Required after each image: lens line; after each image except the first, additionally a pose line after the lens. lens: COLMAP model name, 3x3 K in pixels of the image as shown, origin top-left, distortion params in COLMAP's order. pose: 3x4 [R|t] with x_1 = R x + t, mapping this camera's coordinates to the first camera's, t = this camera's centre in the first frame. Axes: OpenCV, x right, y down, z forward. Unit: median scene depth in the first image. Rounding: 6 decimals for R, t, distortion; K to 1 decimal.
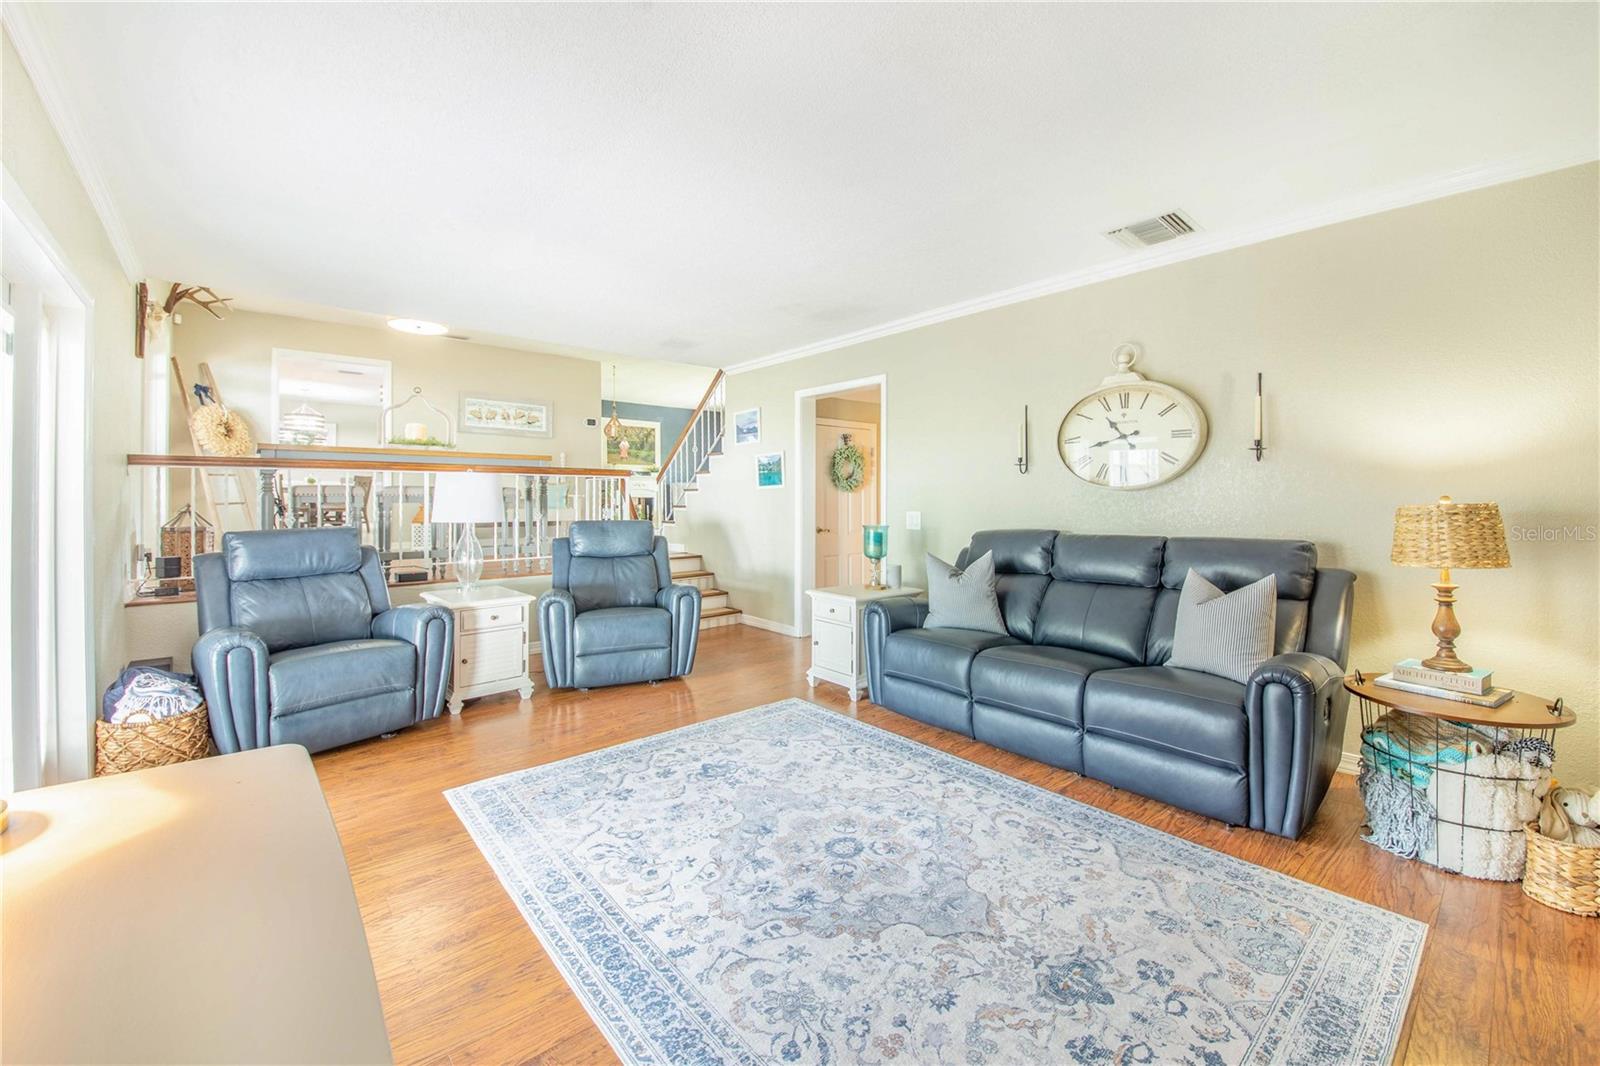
lens RADIAL K [[630.5, 0, 803.5], [0, 630.5, 494.3], [0, 0, 1]] dist [0.033224, -0.027854]
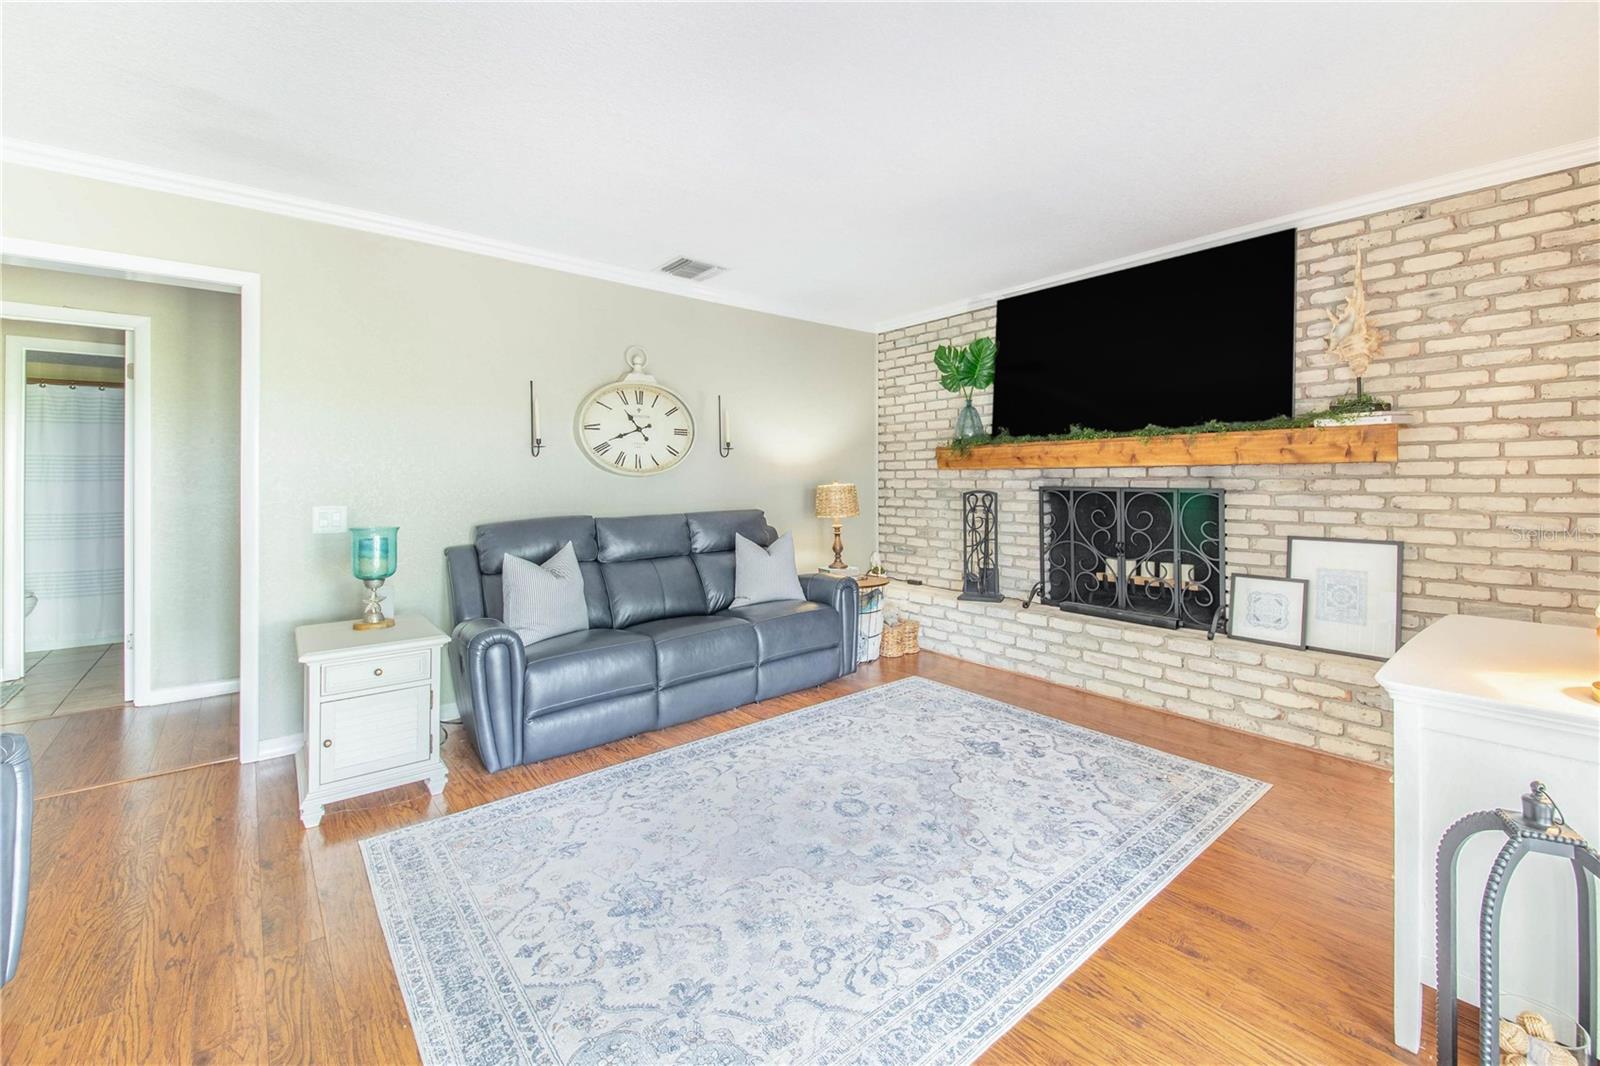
lens RADIAL K [[671.3, 0, 804.1], [0, 671.3, 479.0], [0, 0, 1]] dist [0.052033, -0.035964]
pose [[0.024915, 0.000492, 0.999689, -1.036119], [0.001206, 0.999999, -0.000522, -0.000734], [-0.999689, 0.001219, 0.024914, 1.000527]]
